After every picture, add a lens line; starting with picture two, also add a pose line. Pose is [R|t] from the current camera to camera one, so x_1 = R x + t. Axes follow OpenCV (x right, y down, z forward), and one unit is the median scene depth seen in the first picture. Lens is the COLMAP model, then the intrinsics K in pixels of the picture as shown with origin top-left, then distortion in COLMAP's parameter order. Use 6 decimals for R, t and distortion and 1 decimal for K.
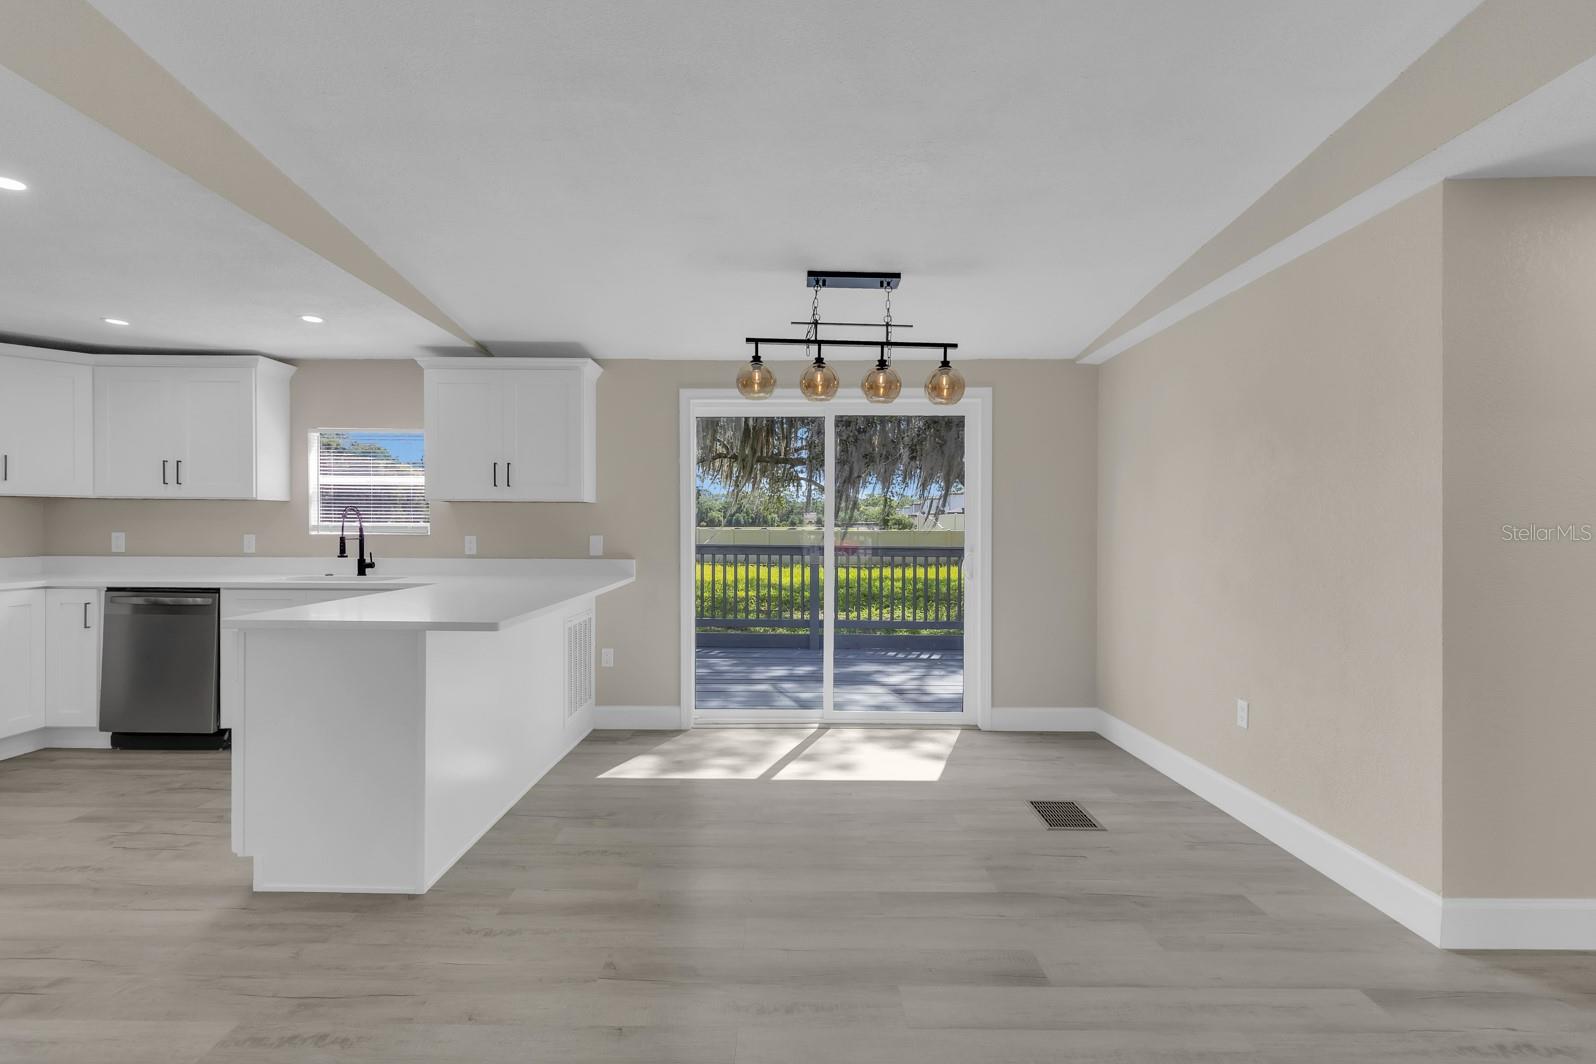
lens RADIAL K [[787.3, 0, 798.4], [0, 787.3, 522.3], [0, 0, 1]] dist [-0.002868, 0.000054]
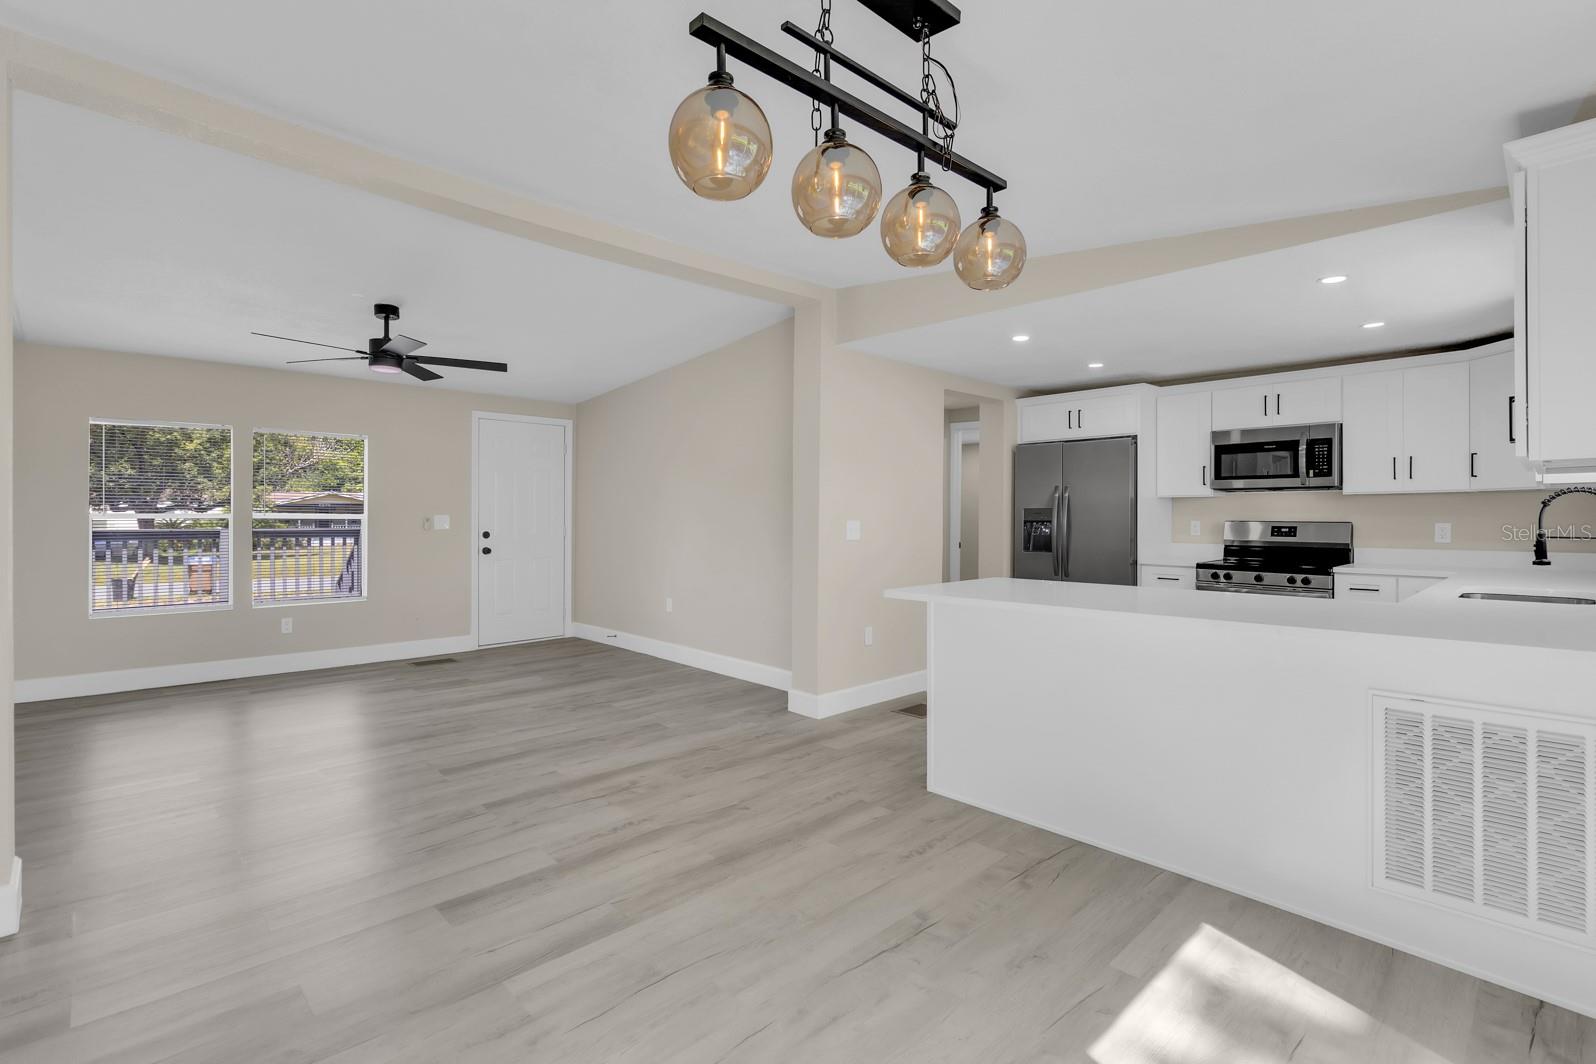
lens RADIAL K [[744.7, 0, 804.9], [0, 744.7, 516.3], [0, 0, 1]] dist [0.001267, 0.000360]
pose [[-0.732371, -0.004345, -0.680892, 0.376148], [0.003501, 0.999942, -0.010147, 0.008320], [0.680897, -0.009815, -0.732313, 1.220463]]
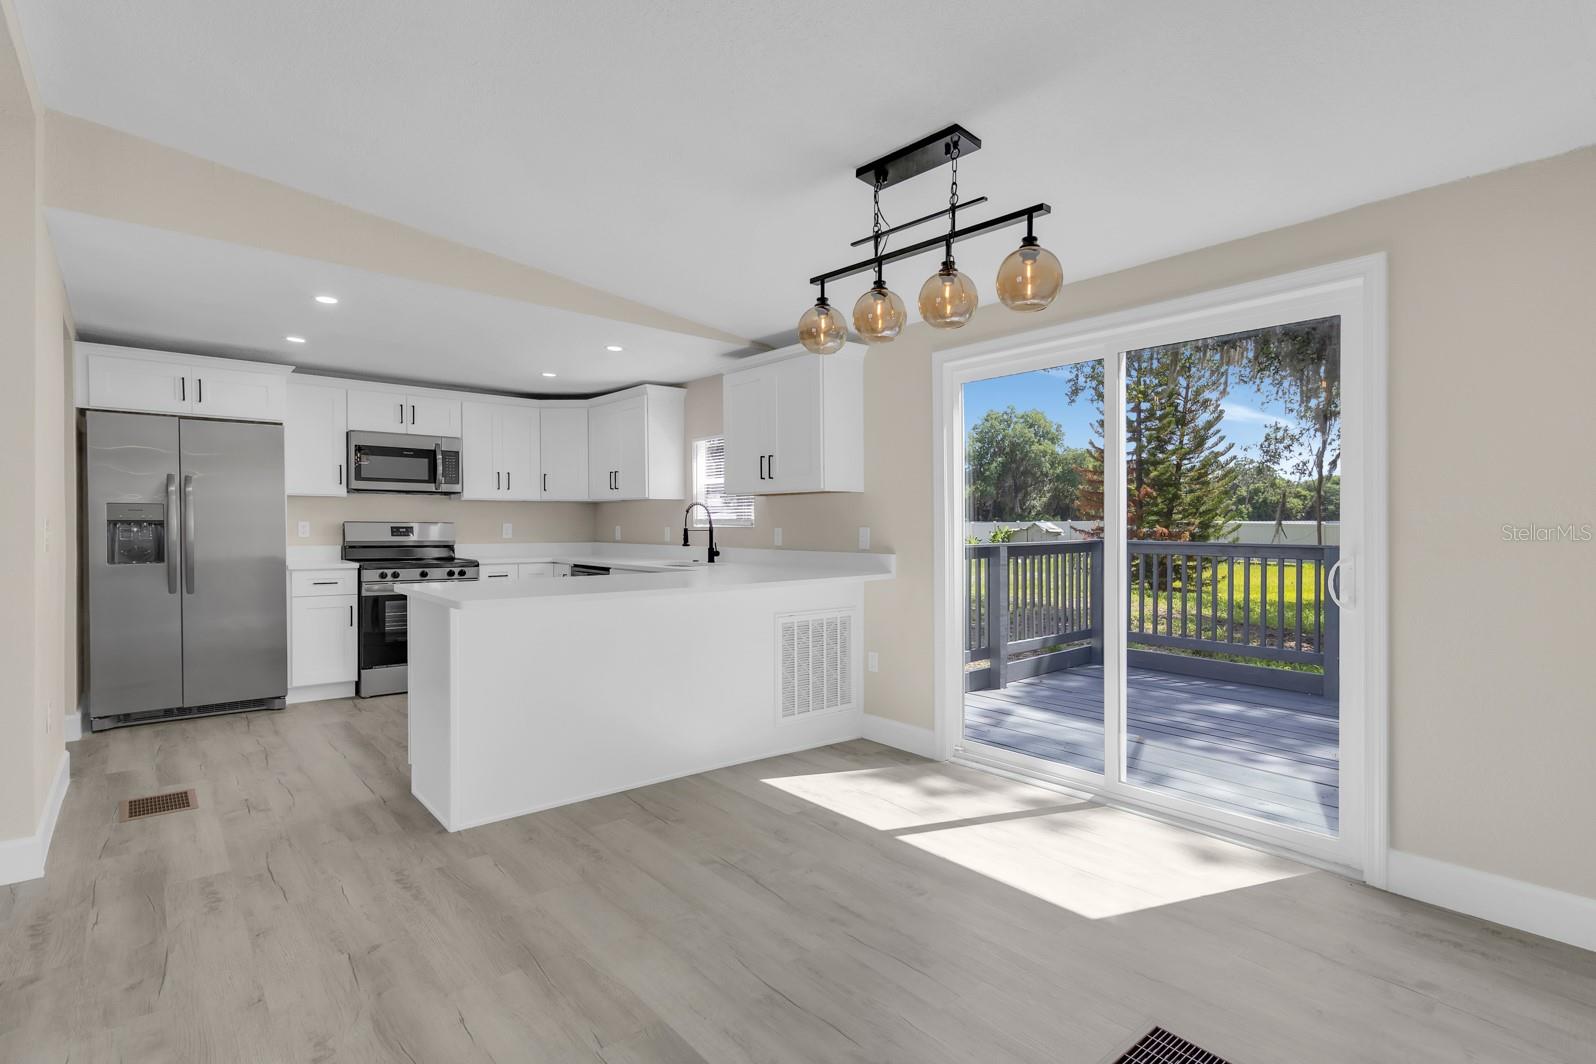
lens RADIAL K [[787.3, 0, 798.4], [0, 787.3, 522.3], [0, 0, 1]] dist [-0.002868, 0.000054]
pose [[0.641900, -0.005676, -0.766768, 0.504511], [0.007484, 0.999971, -0.001137, 0.014030], [0.766752, -0.005009, 0.641924, 0.441548]]
